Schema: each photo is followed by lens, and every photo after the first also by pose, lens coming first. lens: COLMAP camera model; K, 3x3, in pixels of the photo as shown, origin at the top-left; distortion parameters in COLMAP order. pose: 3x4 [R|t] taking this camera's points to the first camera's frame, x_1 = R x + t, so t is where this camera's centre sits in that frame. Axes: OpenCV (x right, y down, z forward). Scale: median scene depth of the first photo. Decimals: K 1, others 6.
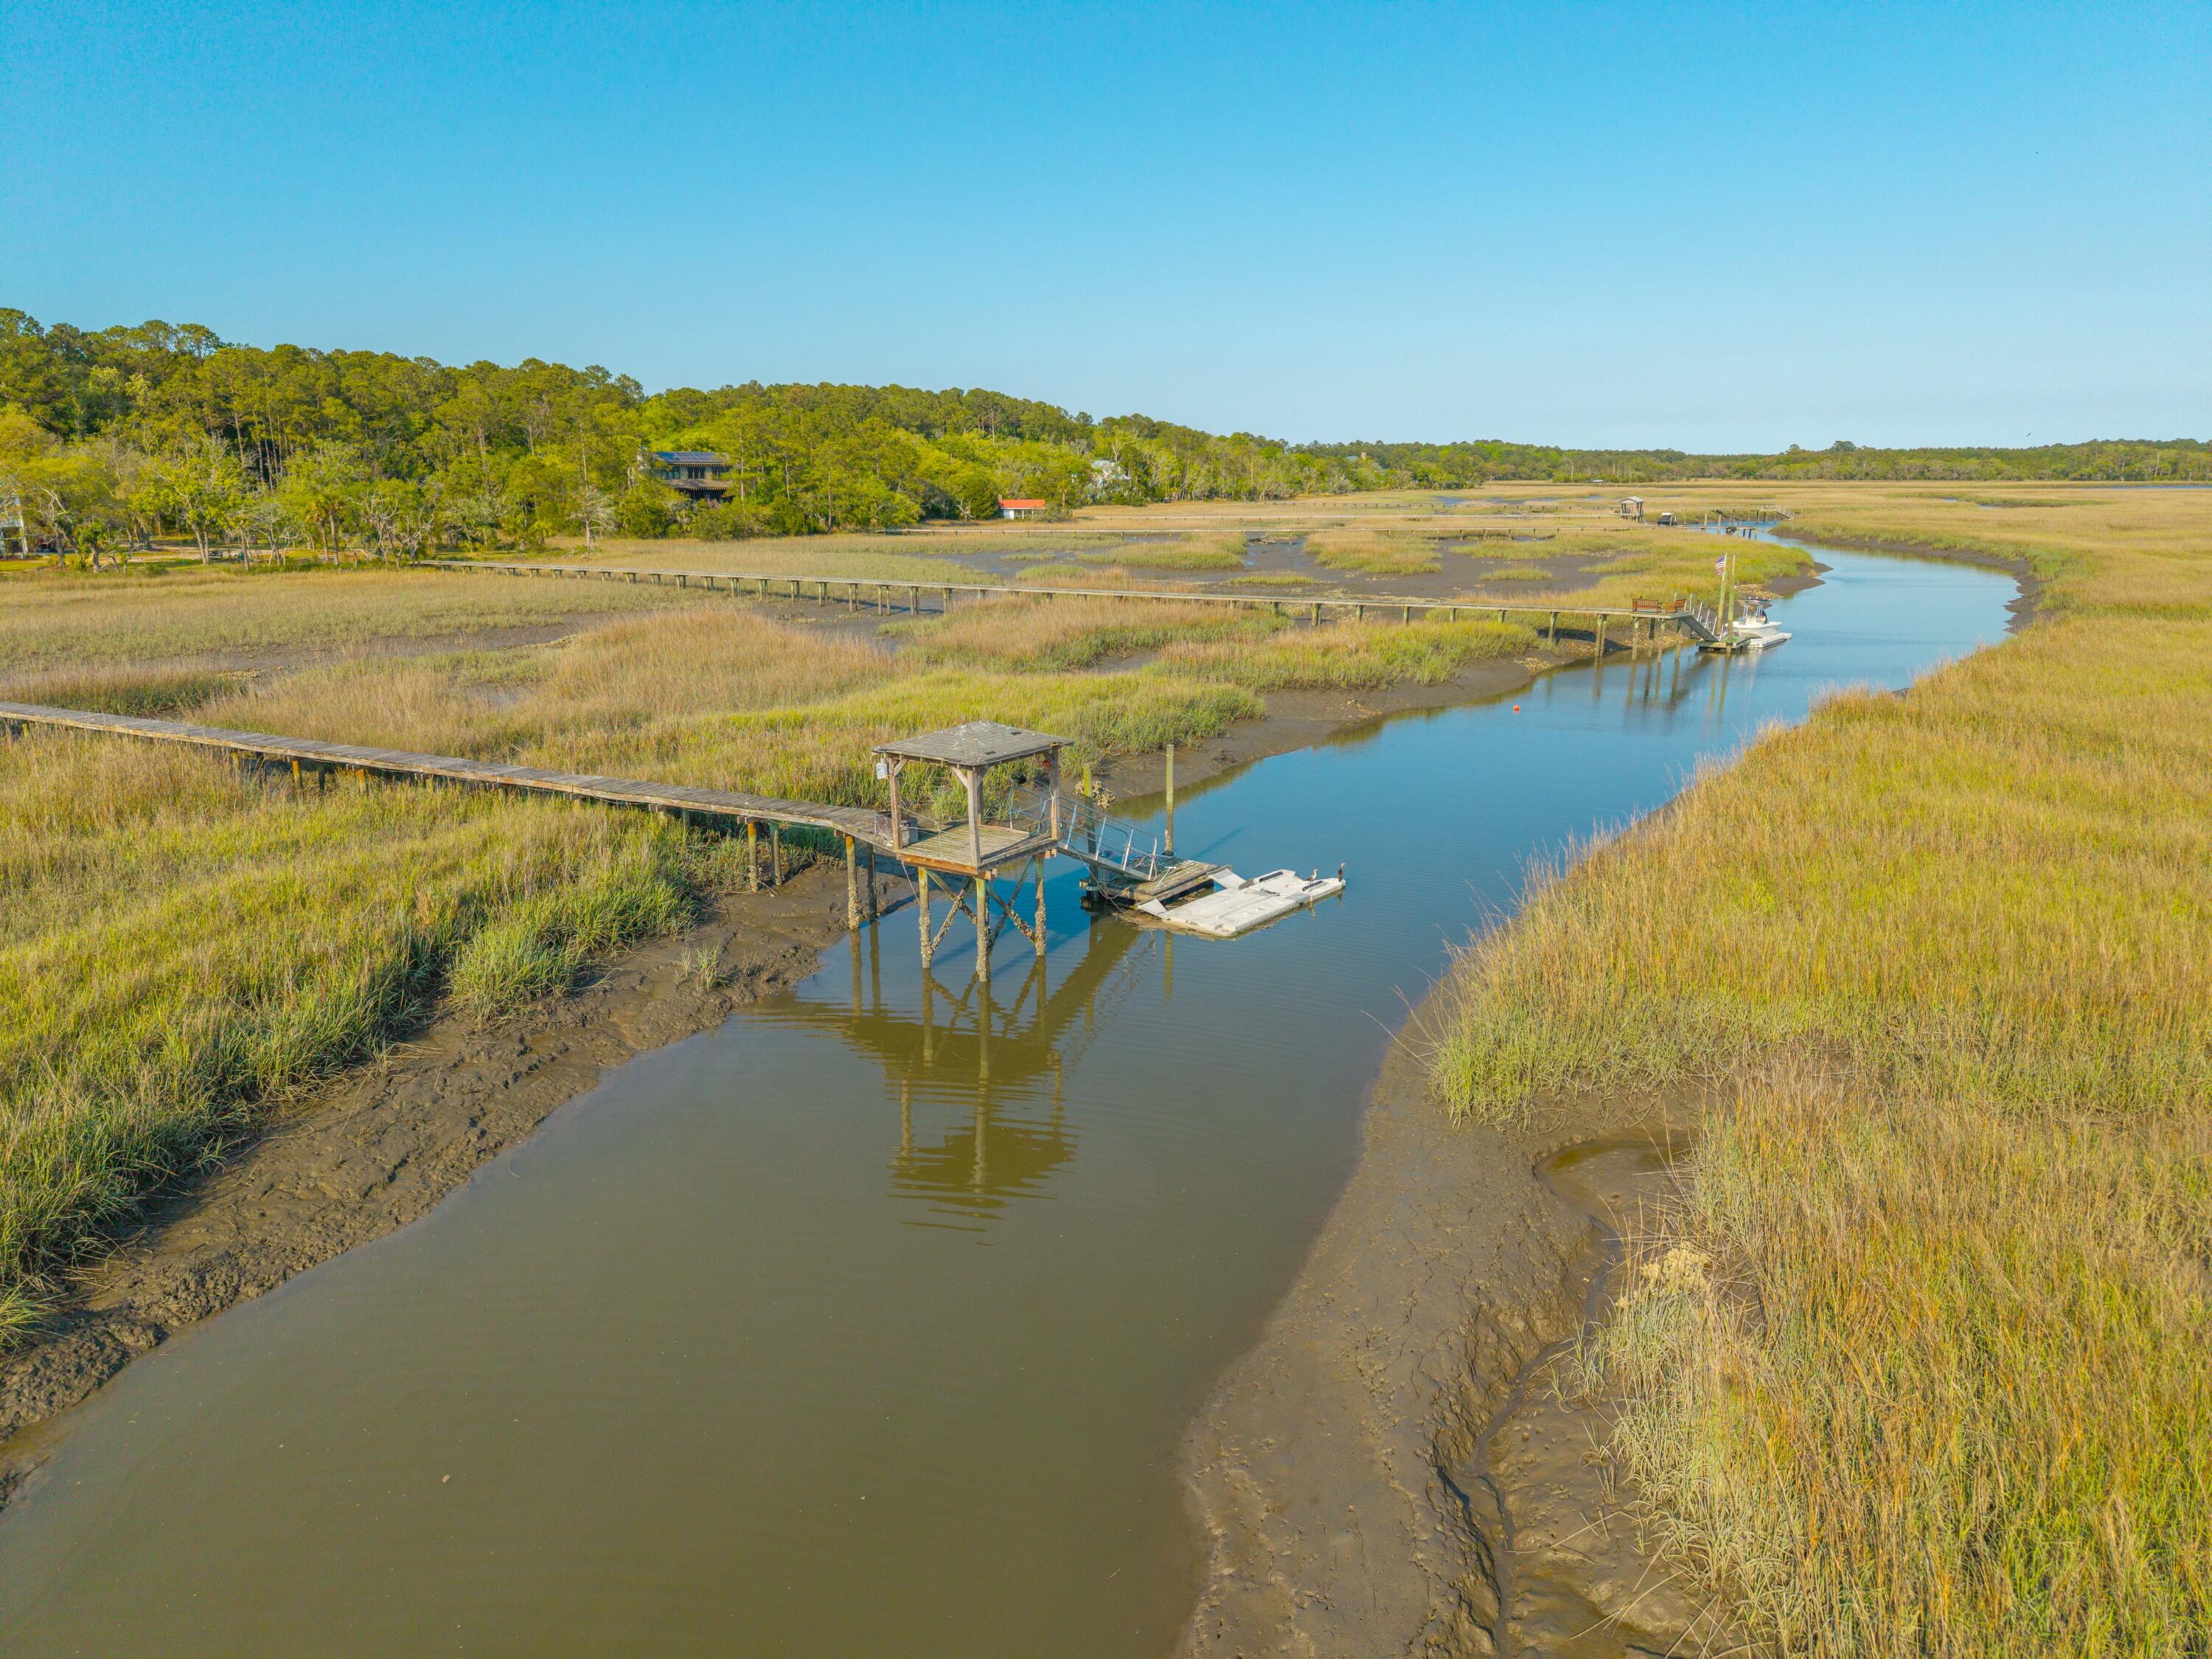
lens RADIAL K [[1492.1, 0, 1106.0], [0, 1492.1, 829.5], [0, 0, 1]] dist [-0.002161, -0.005527]
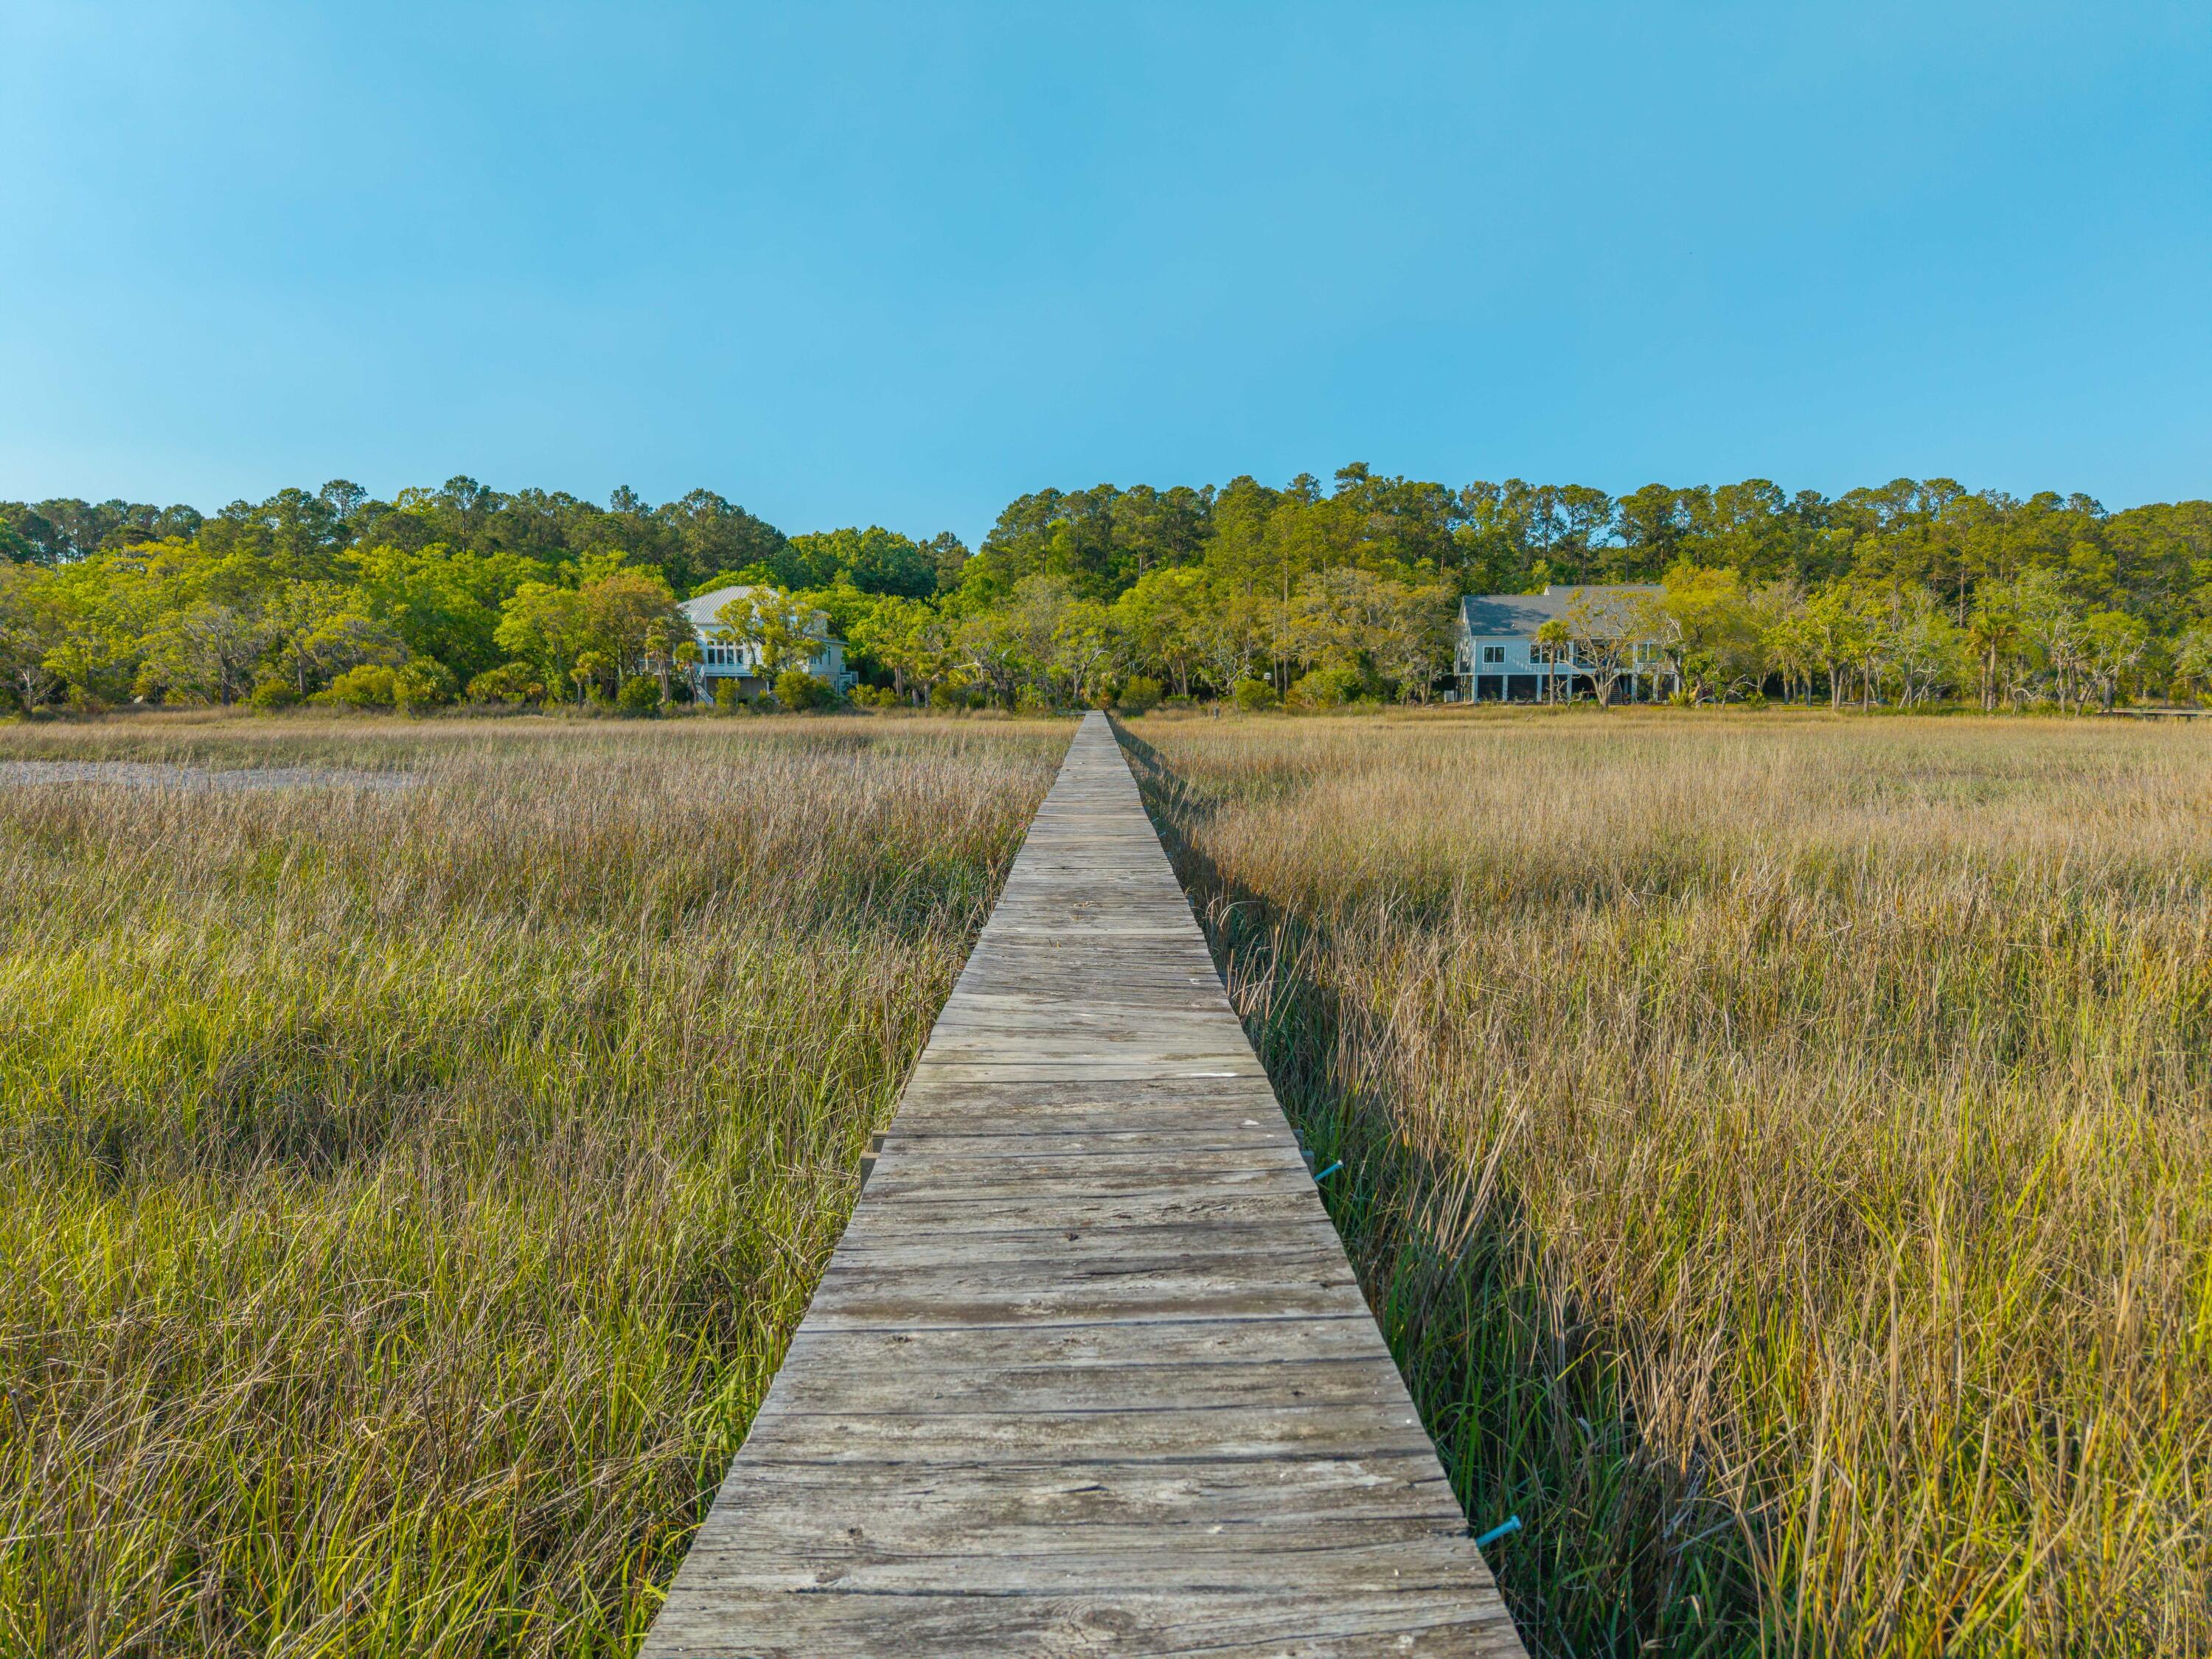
lens RADIAL K [[1492.1, 0, 1106.0], [0, 1492.1, 829.5], [0, 0, 1]] dist [-0.002161, -0.005527]
pose [[0.471684, 0.079810, -0.878149, -0.046012], [-0.204874, 0.978561, -0.021109, -0.009744], [0.857637, 0.189866, 0.477922, 0.189354]]
